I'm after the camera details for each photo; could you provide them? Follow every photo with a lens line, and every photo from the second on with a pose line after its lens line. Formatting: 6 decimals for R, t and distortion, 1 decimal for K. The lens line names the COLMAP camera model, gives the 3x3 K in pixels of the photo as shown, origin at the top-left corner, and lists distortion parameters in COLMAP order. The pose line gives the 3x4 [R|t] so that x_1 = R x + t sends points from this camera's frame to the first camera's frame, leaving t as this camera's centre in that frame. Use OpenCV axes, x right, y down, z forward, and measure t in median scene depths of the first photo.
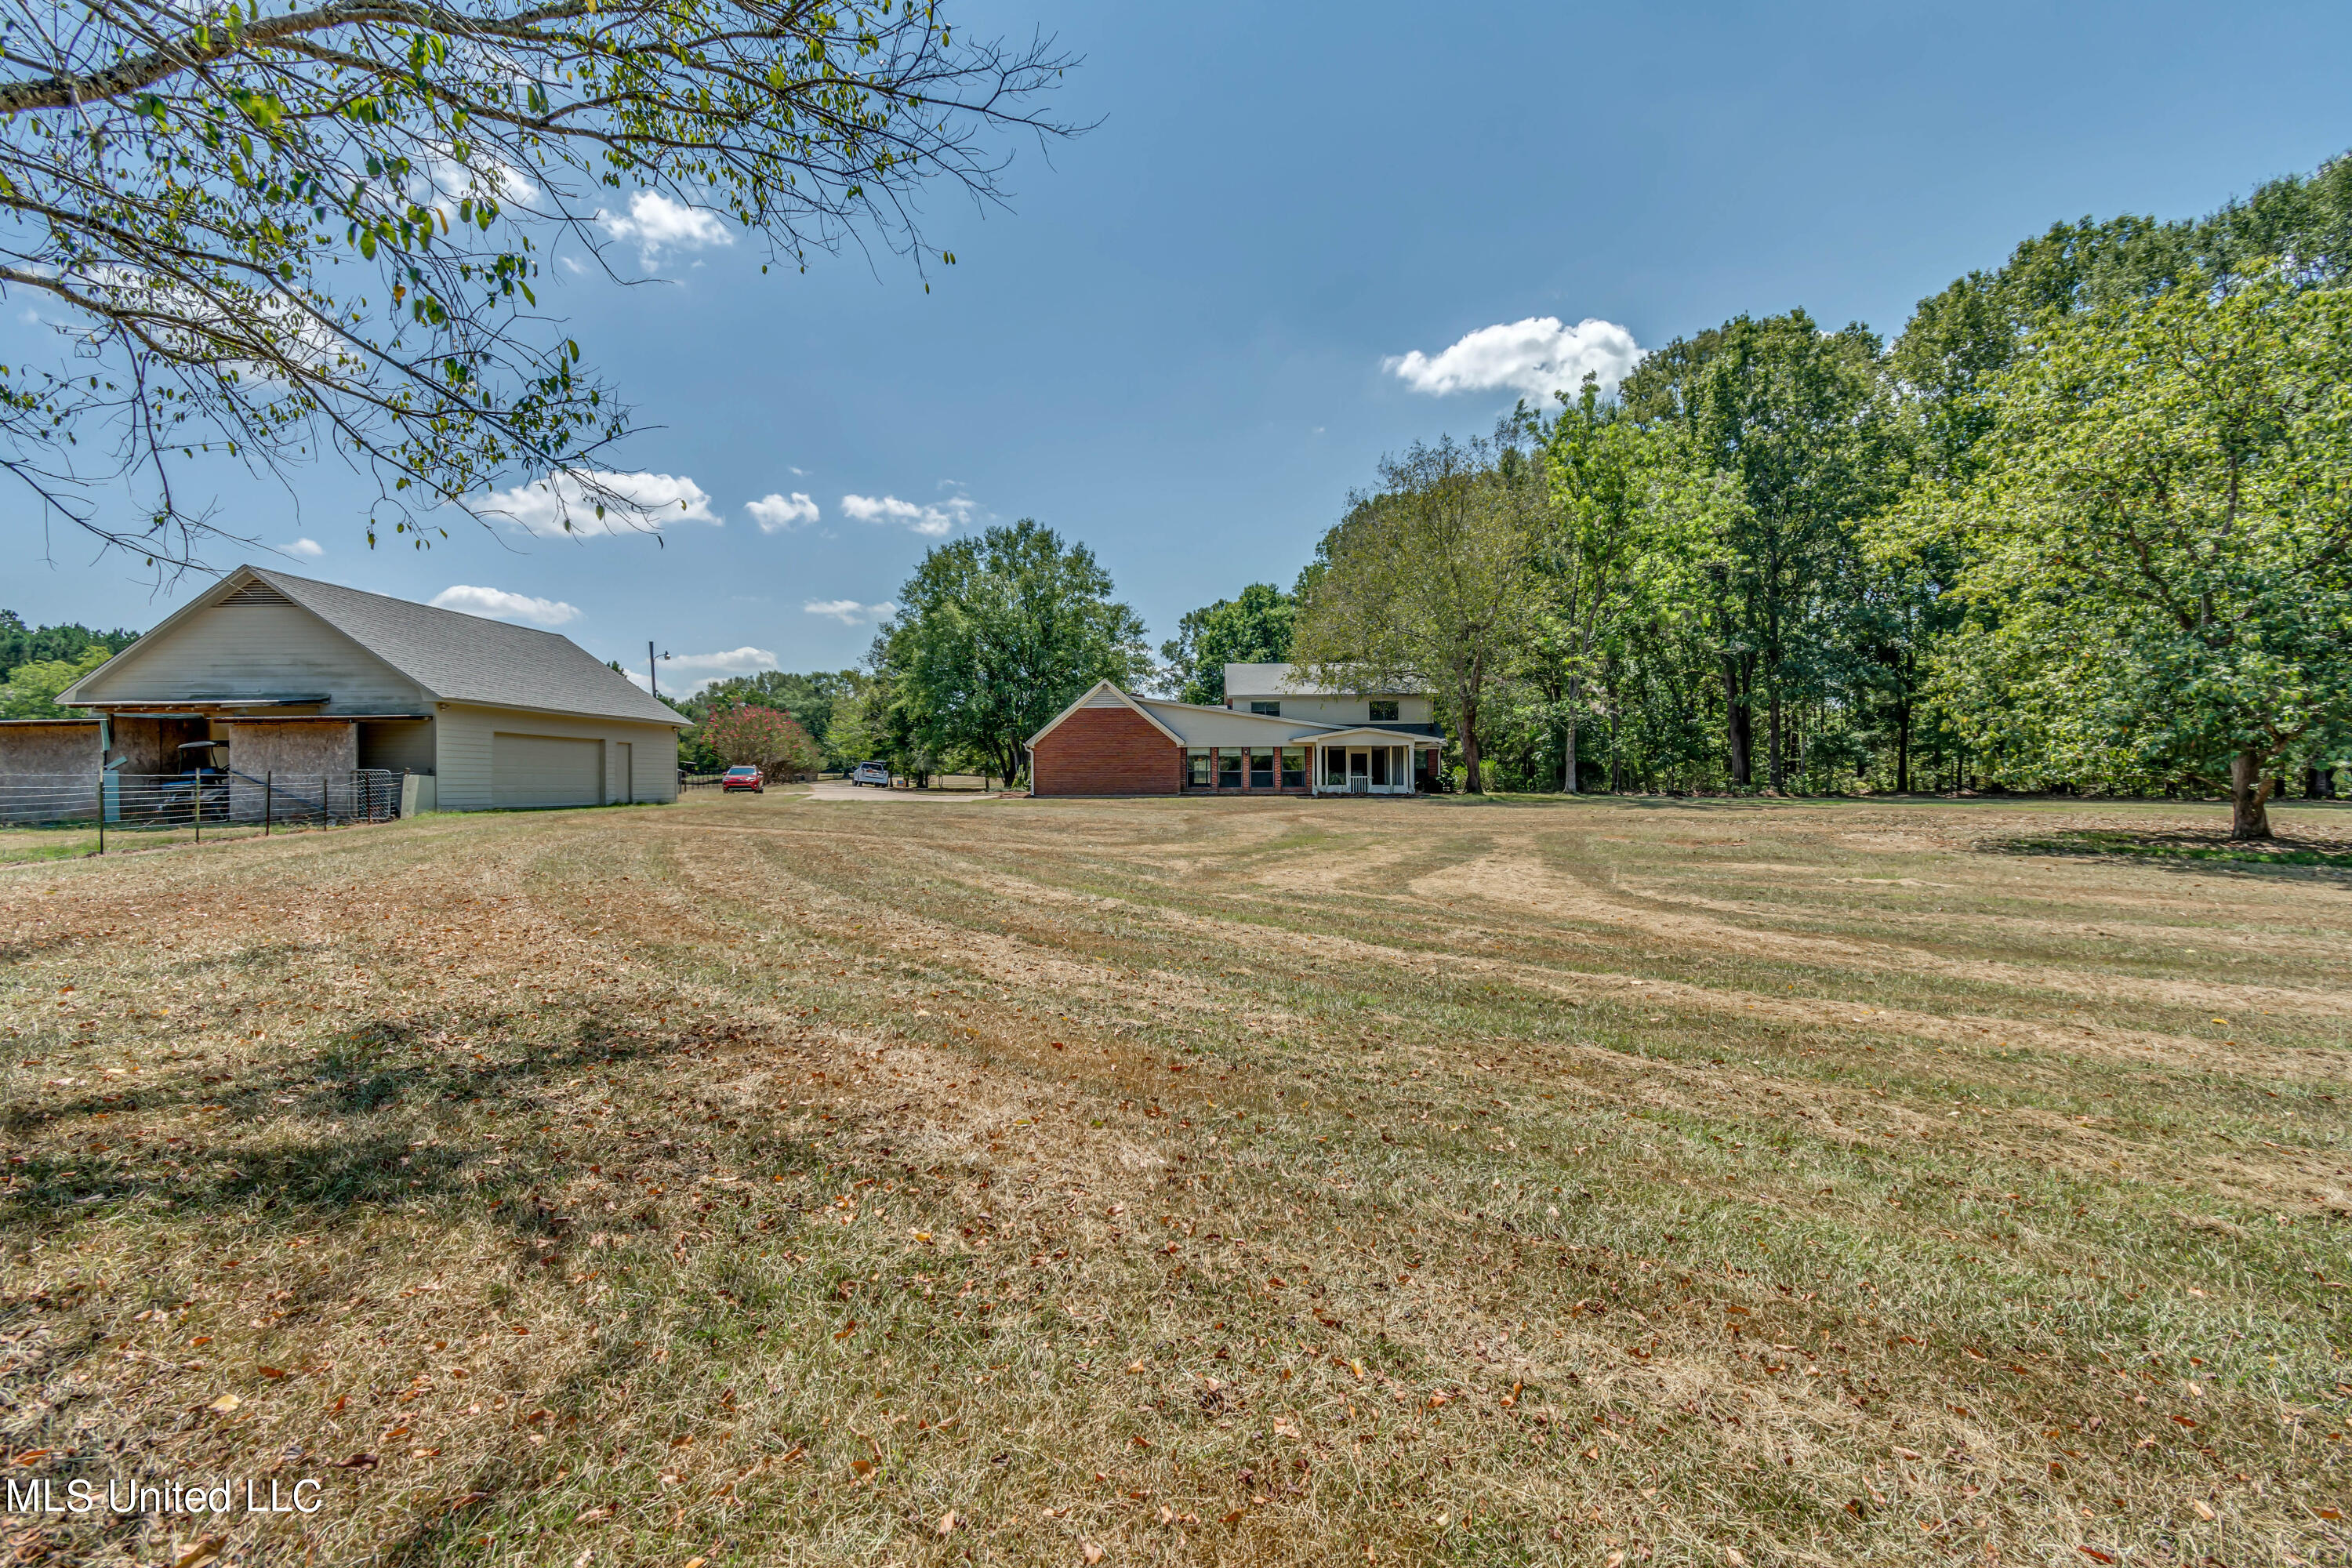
lens RADIAL K [[1164.6, 0, 1166.3], [0, 1164.6, 777.1], [0, 0, 1]] dist [0.002514, -0.000233]
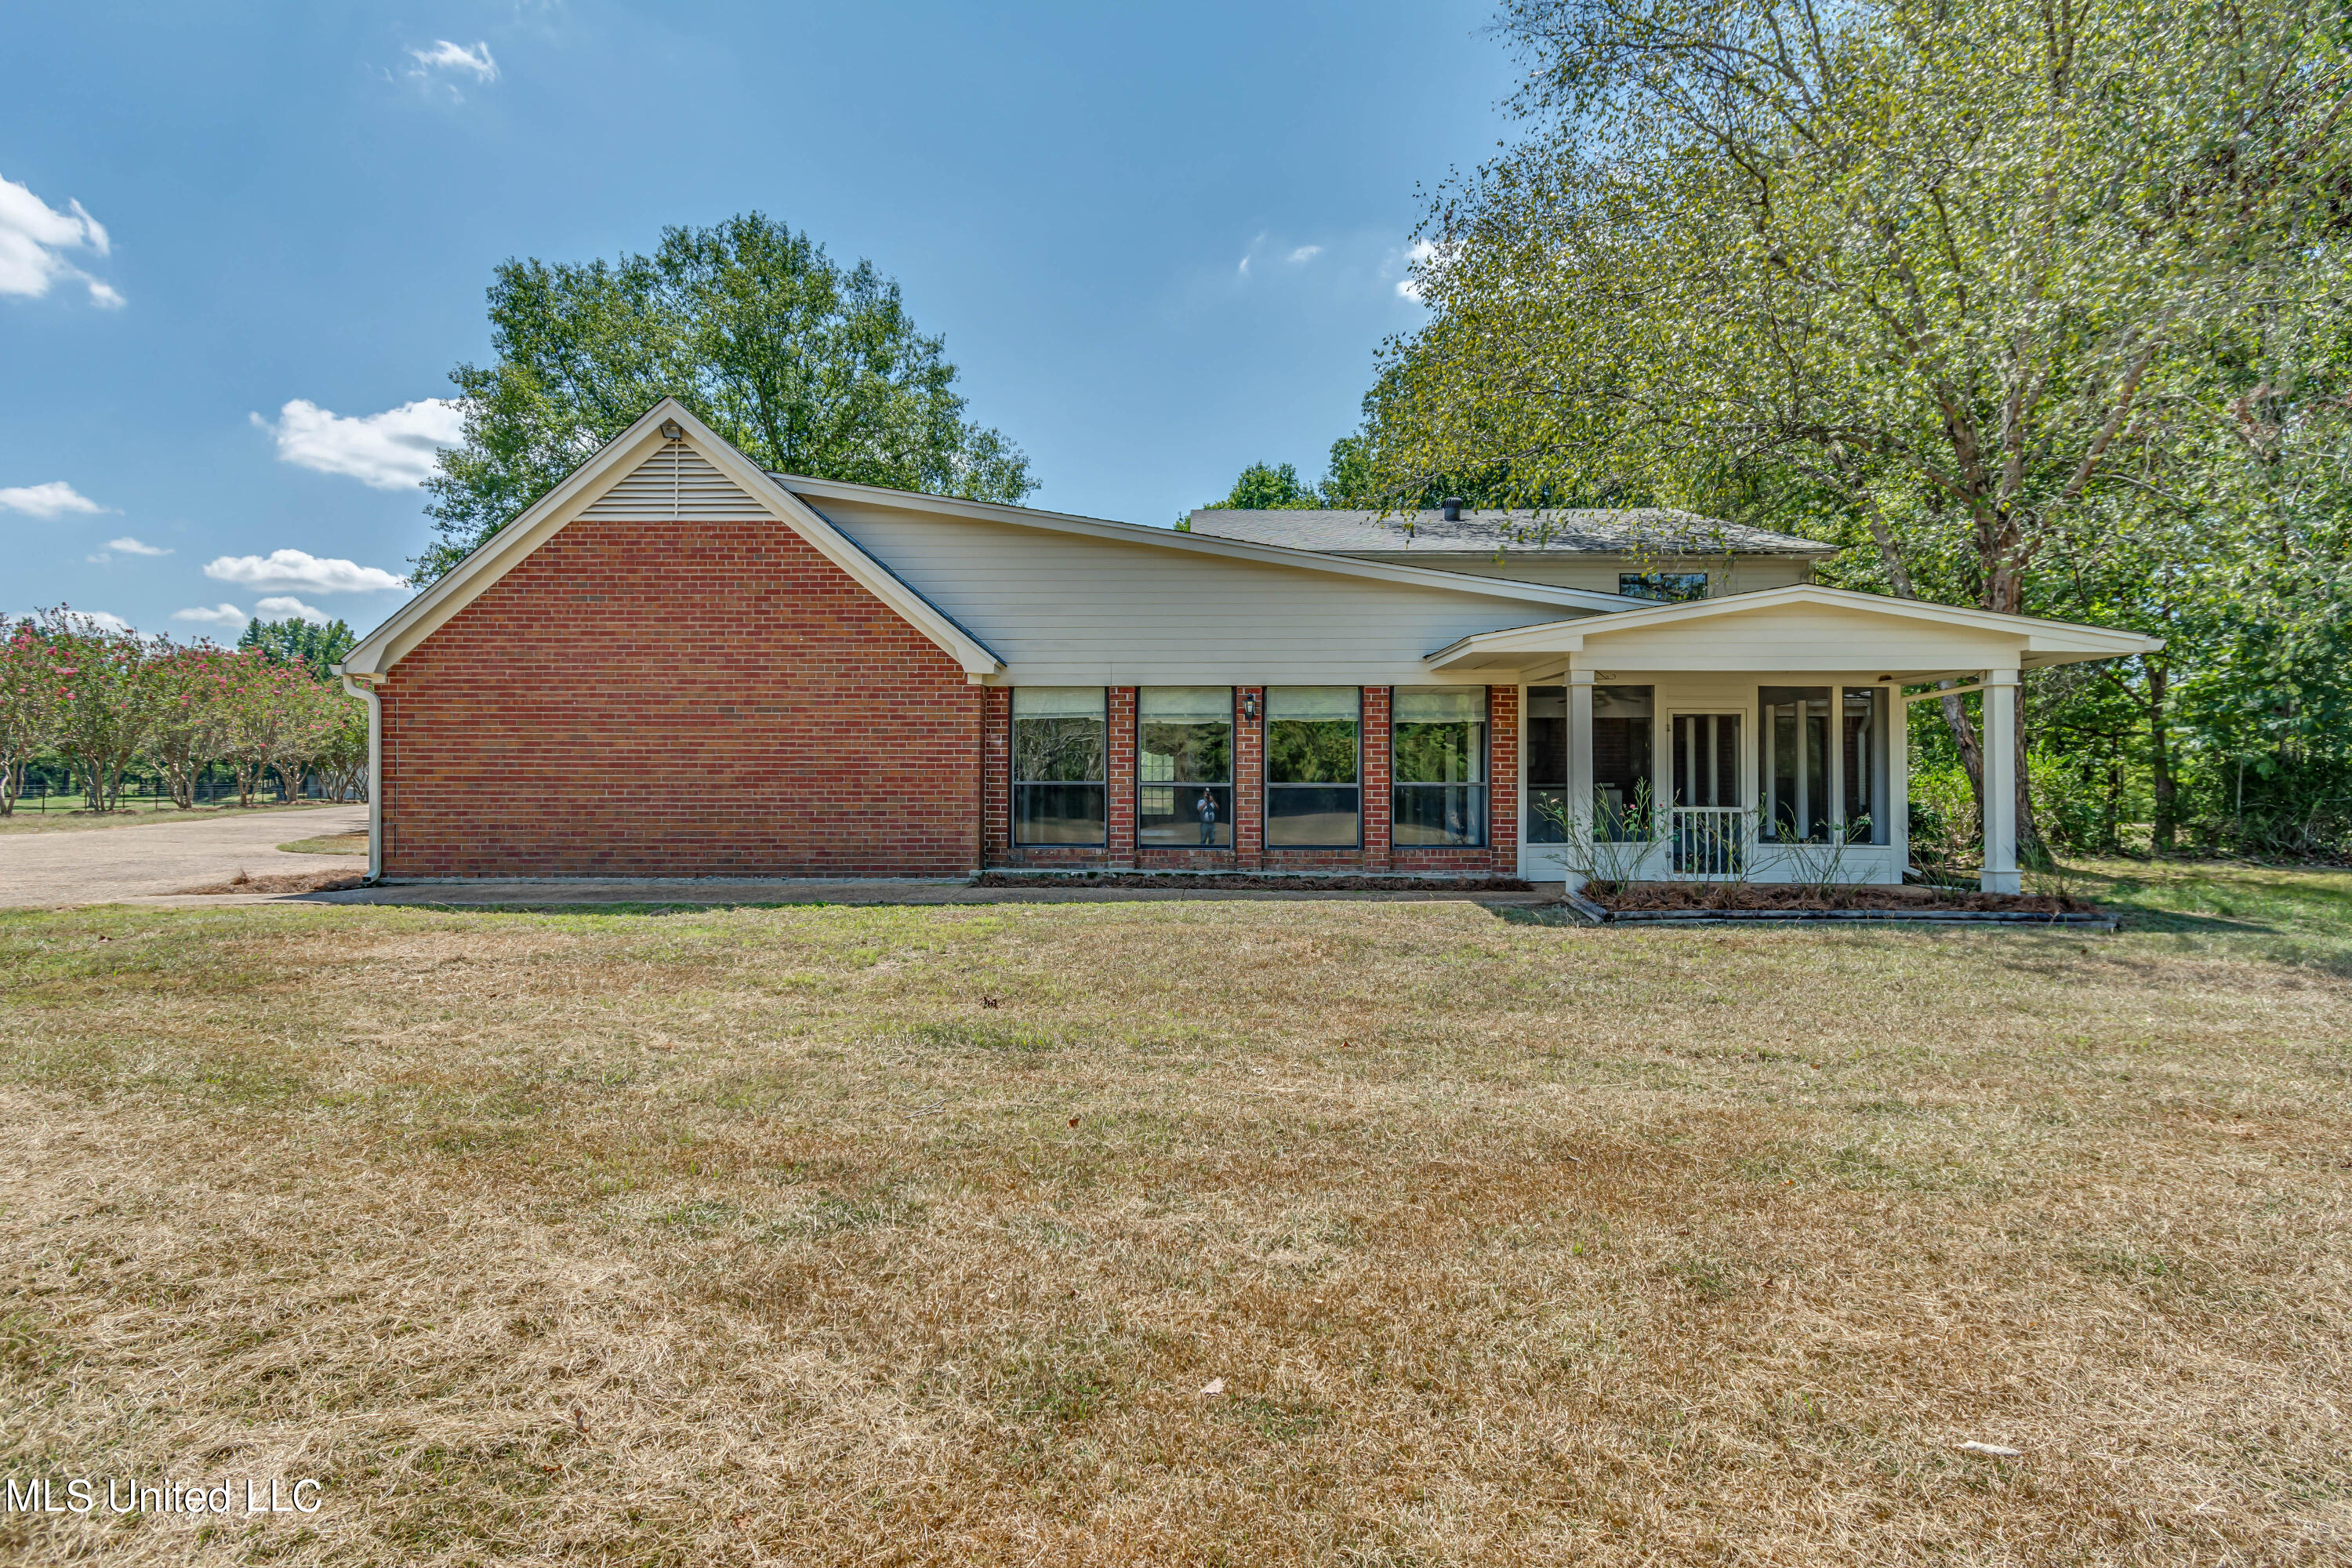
lens RADIAL K [[1164.6, 0, 1166.3], [0, 1164.6, 777.1], [0, 0, 1]] dist [0.002514, -0.000233]
pose [[0.999933, 0.007935, 0.008458, 0.048677], [-0.007859, 0.999928, -0.009072, -0.004388], [-0.008530, 0.009005, 0.999923, 0.754570]]
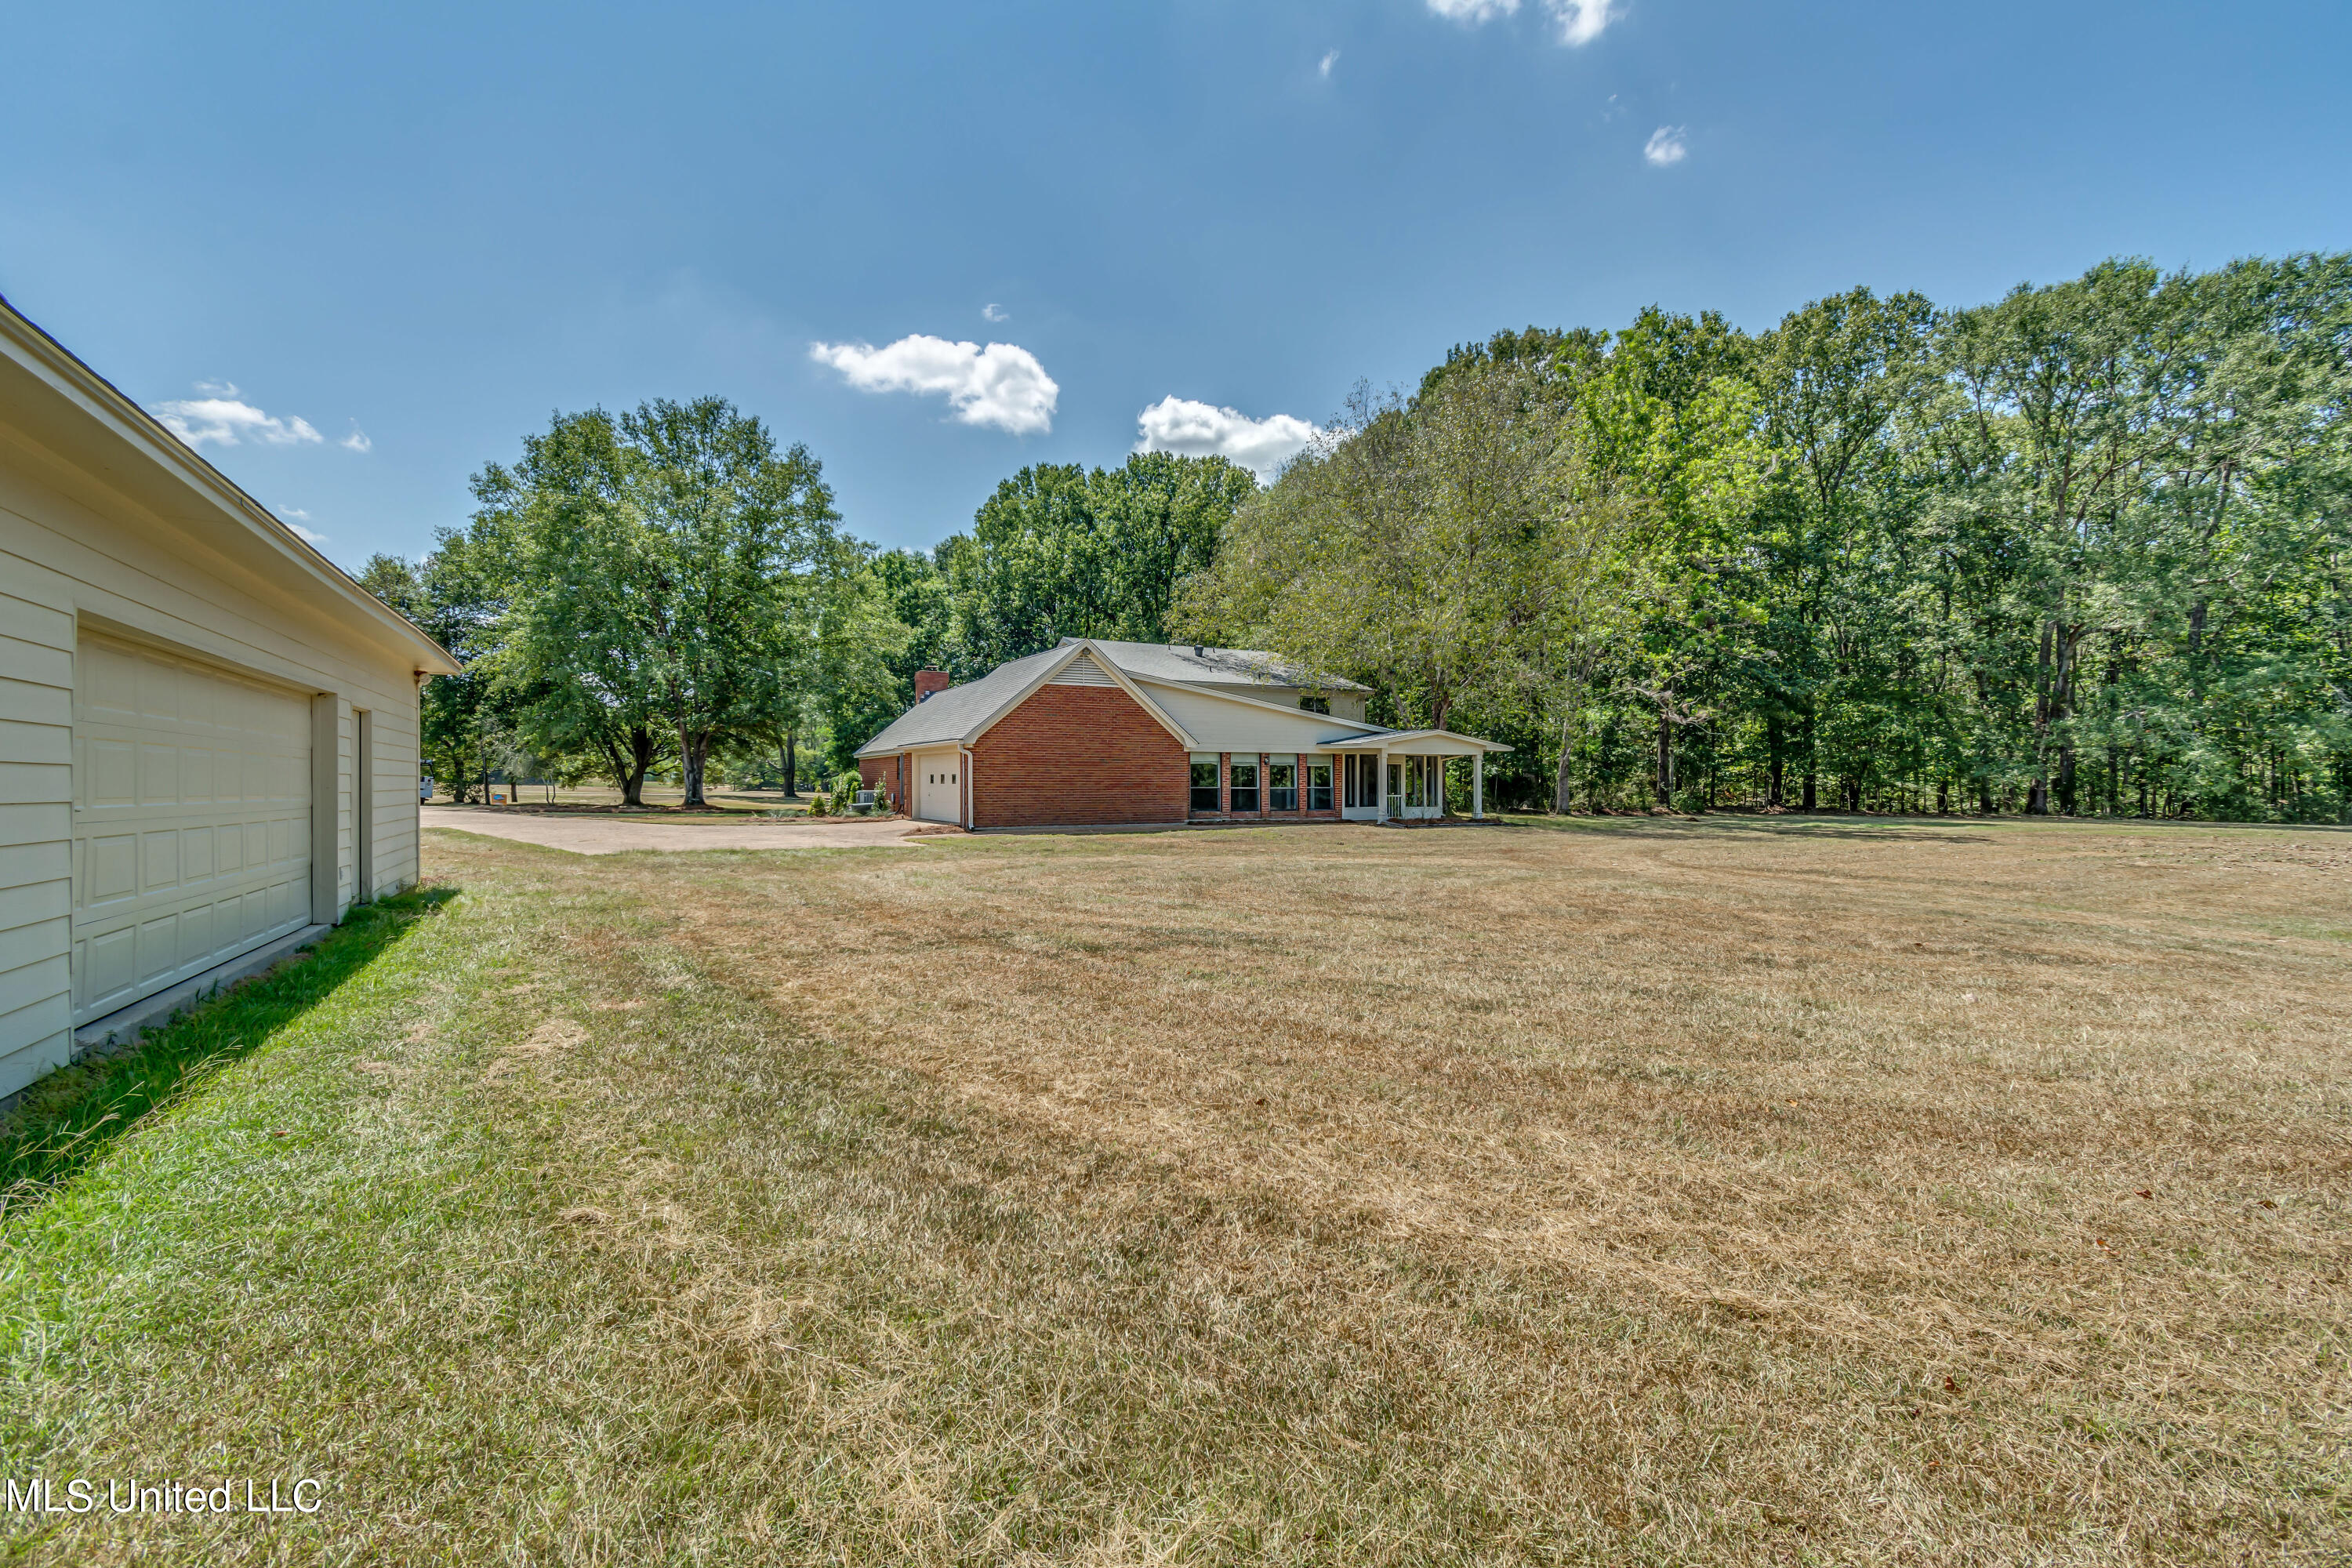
lens RADIAL K [[1164.6, 0, 1166.3], [0, 1164.6, 777.1], [0, 0, 1]] dist [0.002514, -0.000233]
pose [[0.857747, 0.007893, 0.514012, -0.325135], [0.000910, 0.999857, -0.016872, 0.000054], [-0.514072, 0.014940, 0.857617, 0.448762]]
